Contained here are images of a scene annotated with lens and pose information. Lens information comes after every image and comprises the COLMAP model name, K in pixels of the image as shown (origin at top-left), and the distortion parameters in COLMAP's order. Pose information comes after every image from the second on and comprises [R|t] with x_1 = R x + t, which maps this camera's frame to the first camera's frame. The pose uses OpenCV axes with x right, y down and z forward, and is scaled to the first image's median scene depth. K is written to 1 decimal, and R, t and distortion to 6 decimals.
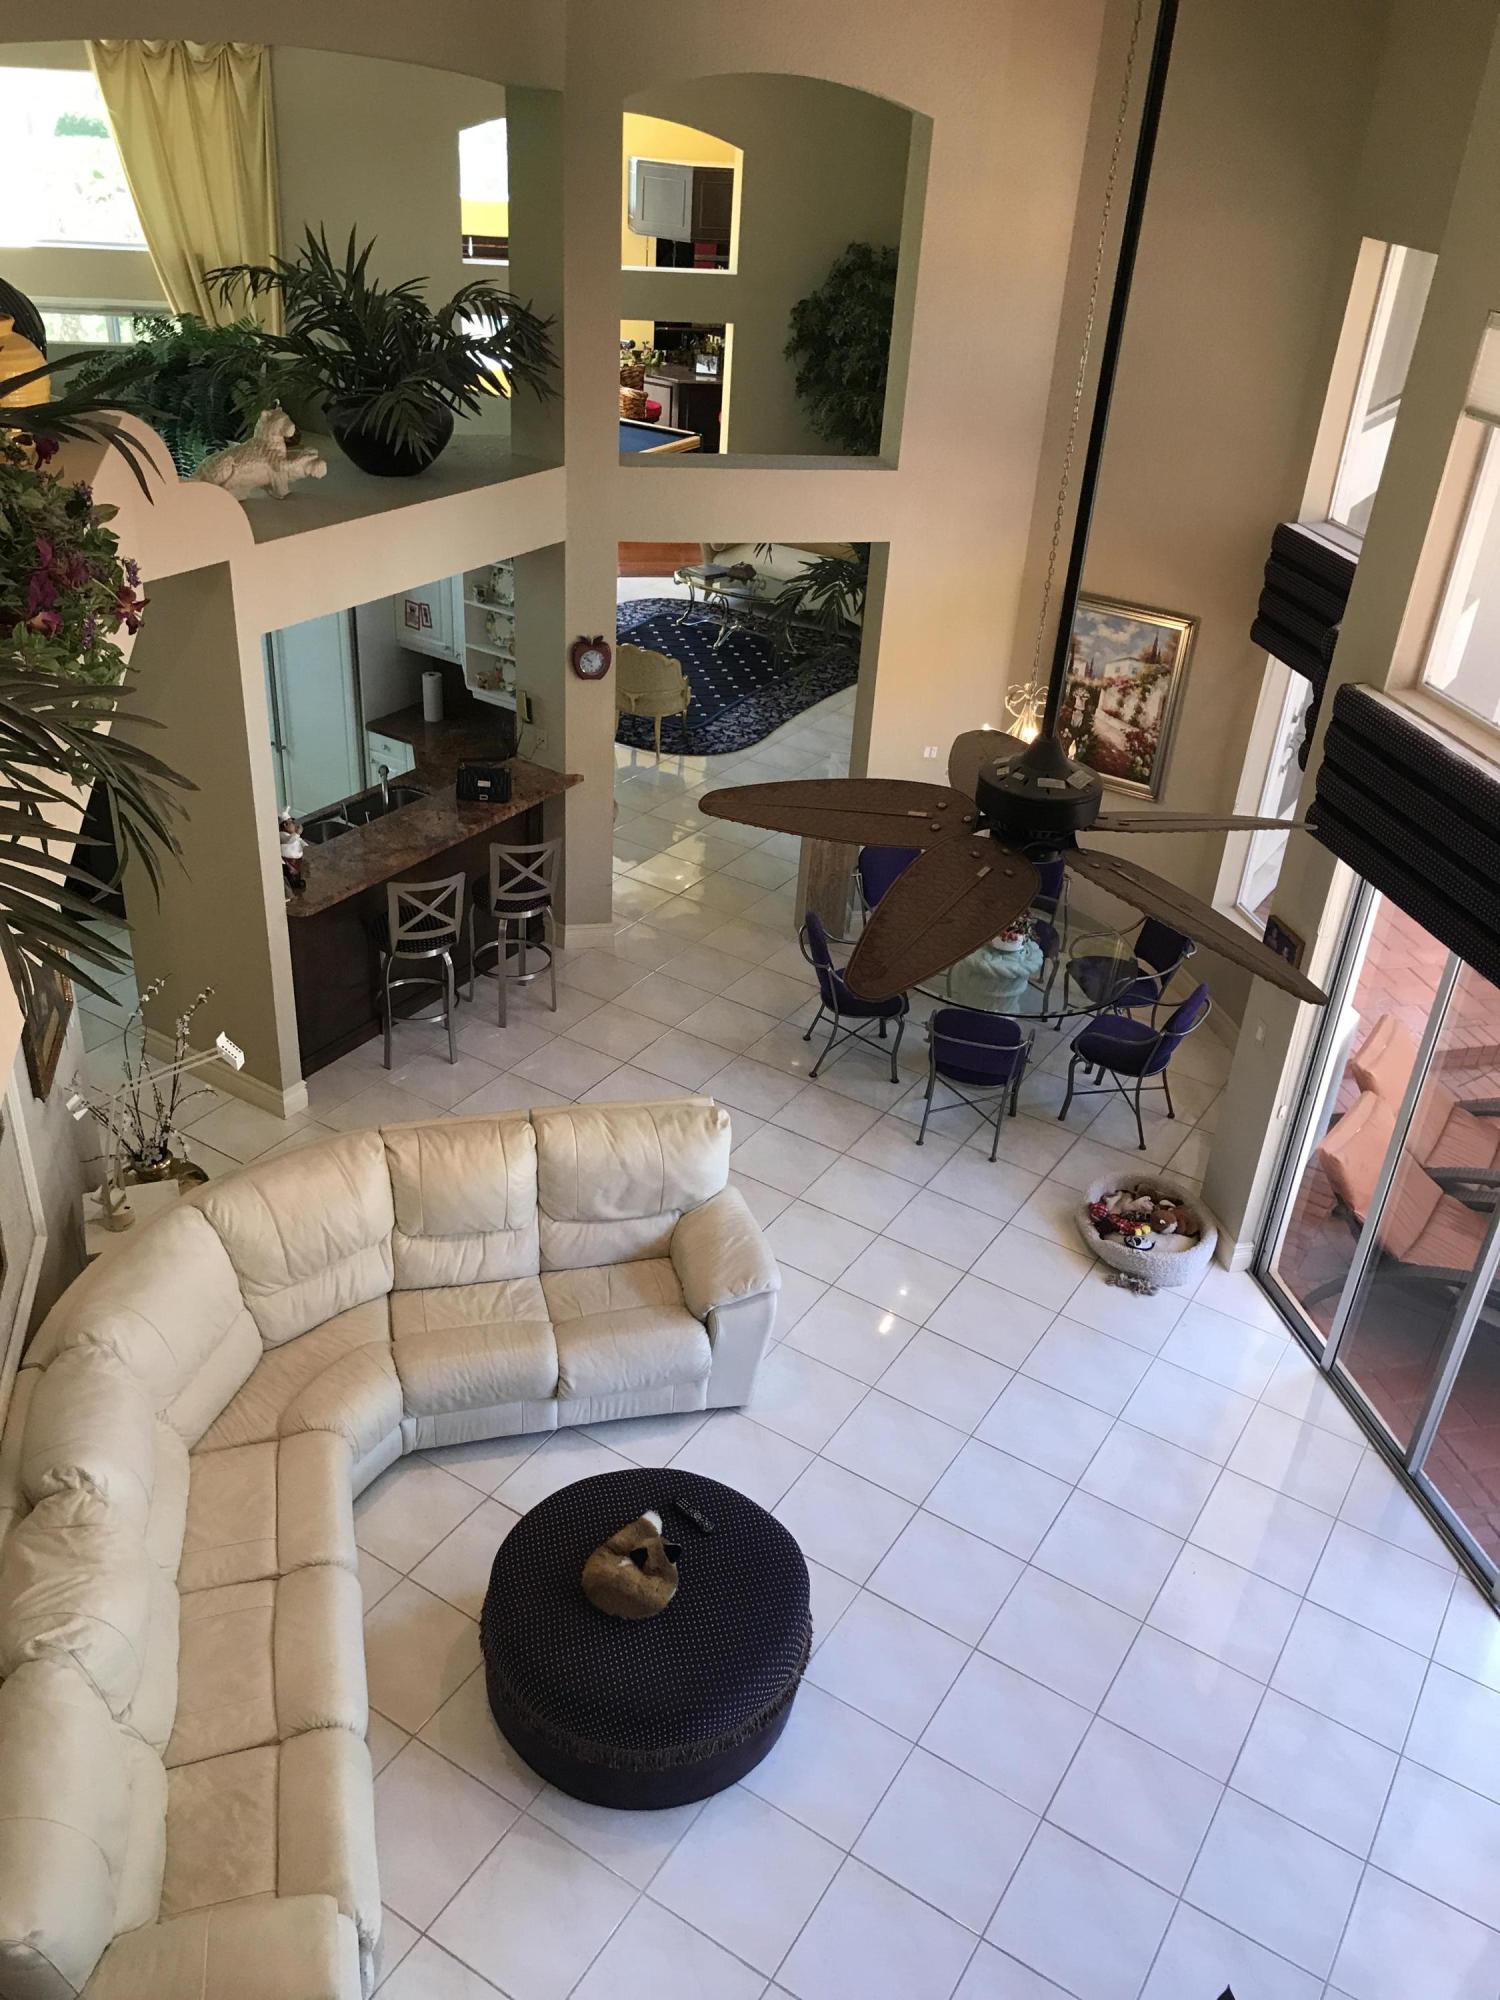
lens RADIAL K [[1627.5, 0, 750.0], [0, 1627.5, 1000.0], [0, 0, 1]] dist [0.119648, -0.264993]
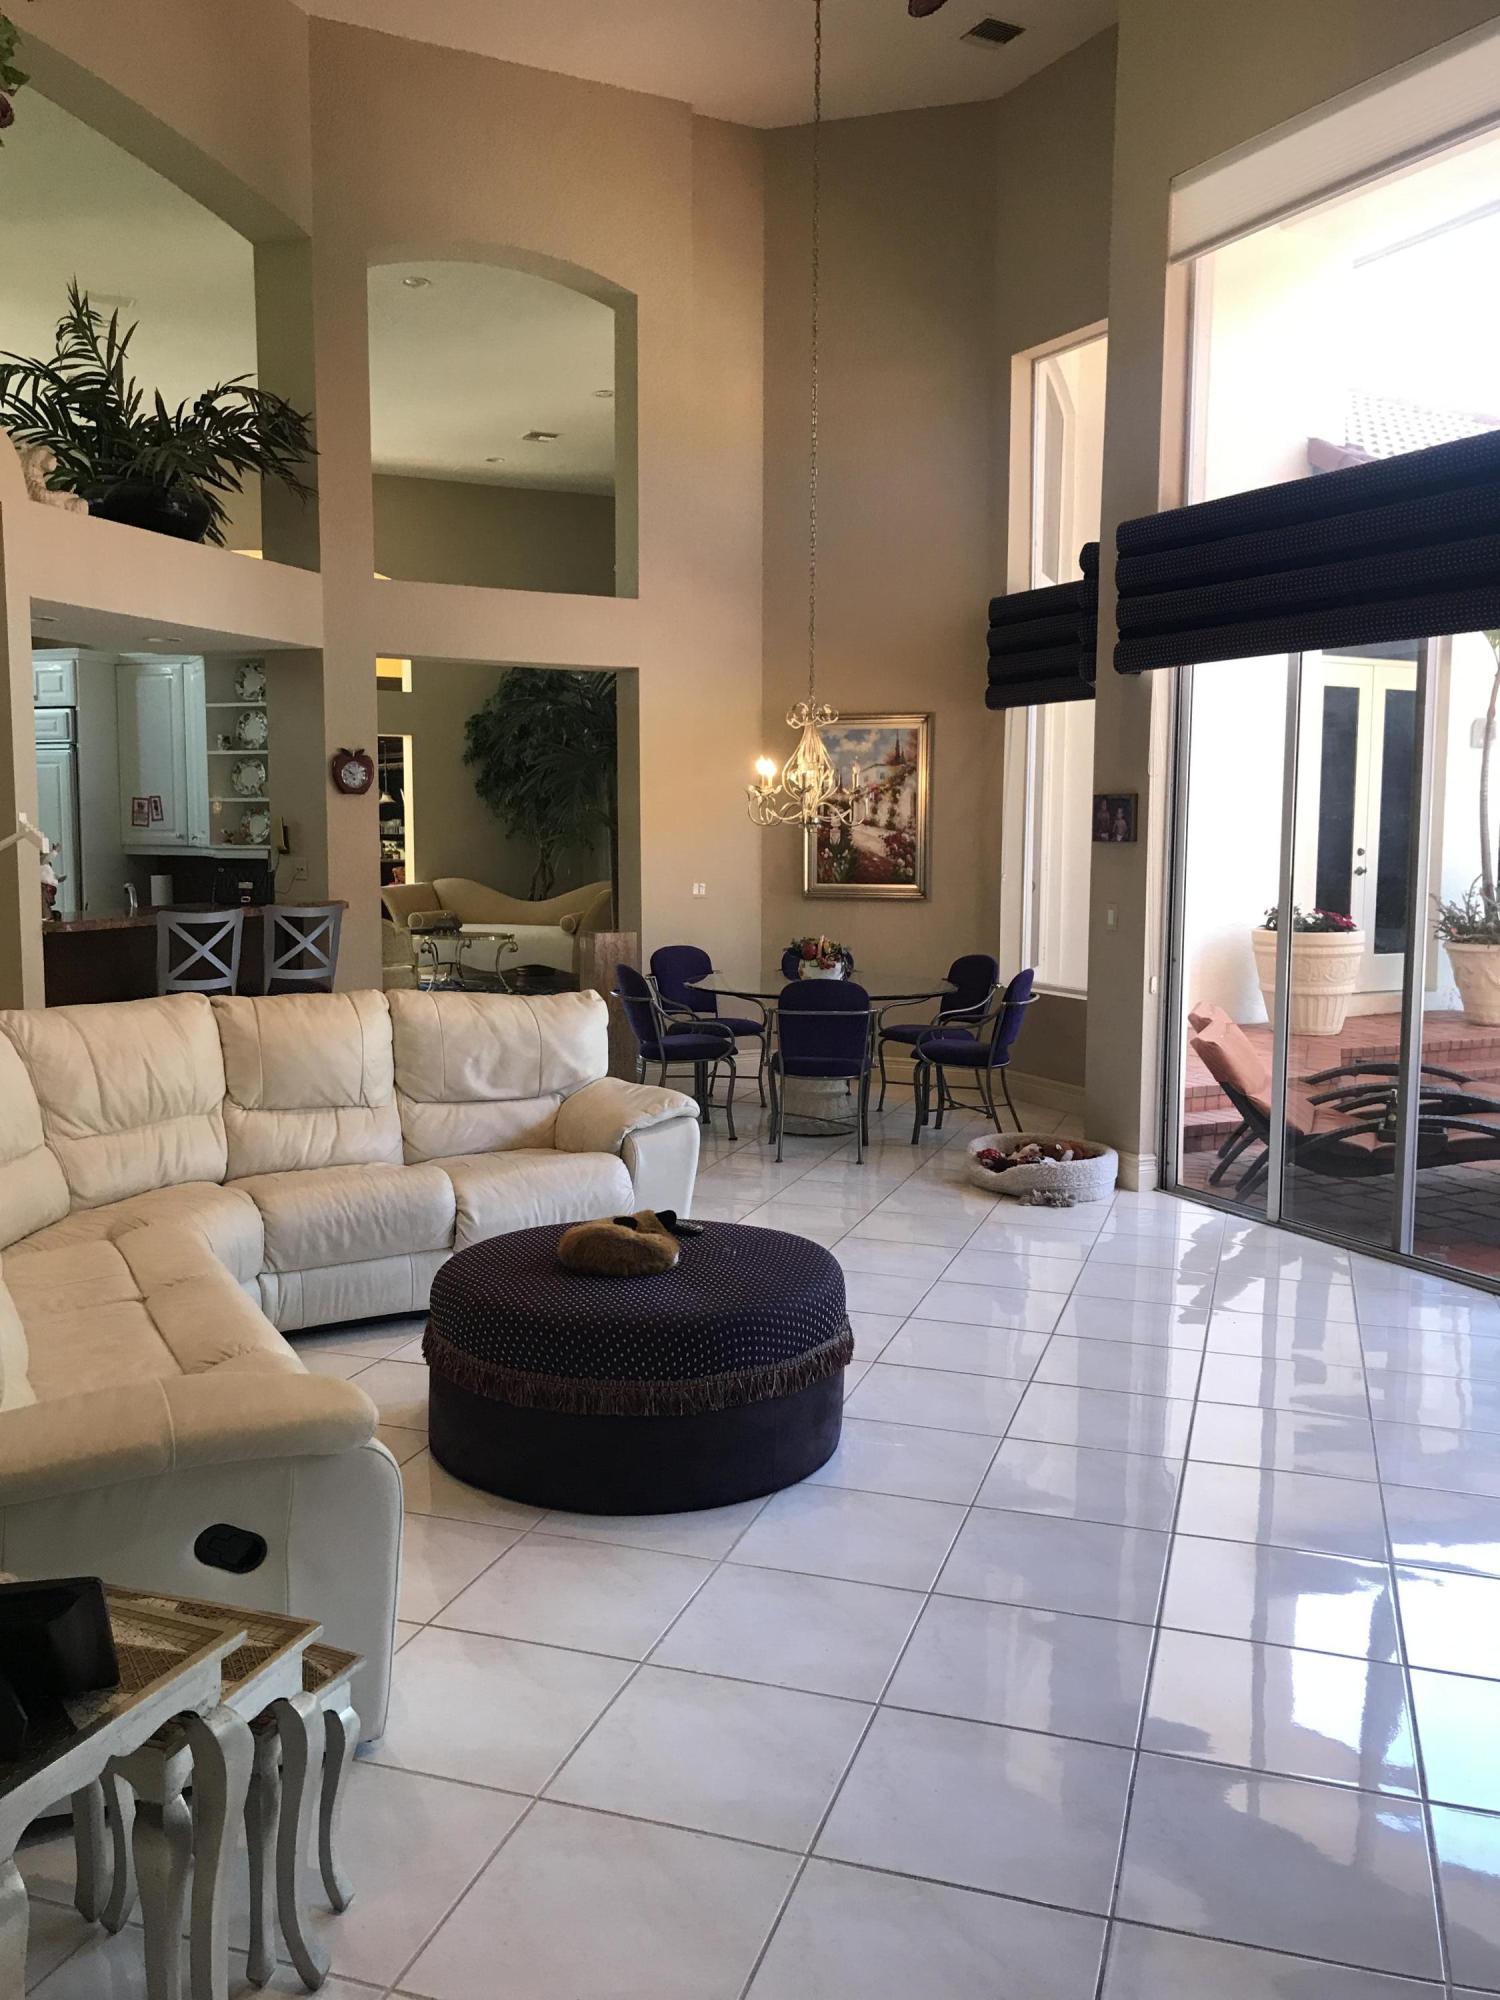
lens RADIAL K [[1639.5, 0, 750.0], [0, 1639.5, 1000.0], [0, 0, 1]] dist [0.074698, -0.131570]
pose [[0.967786, -0.080347, 0.238610, -0.135470], [0.170901, 0.905578, -0.388229, 0.397780], [-0.184886, 0.416501, 0.890137, 0.171701]]
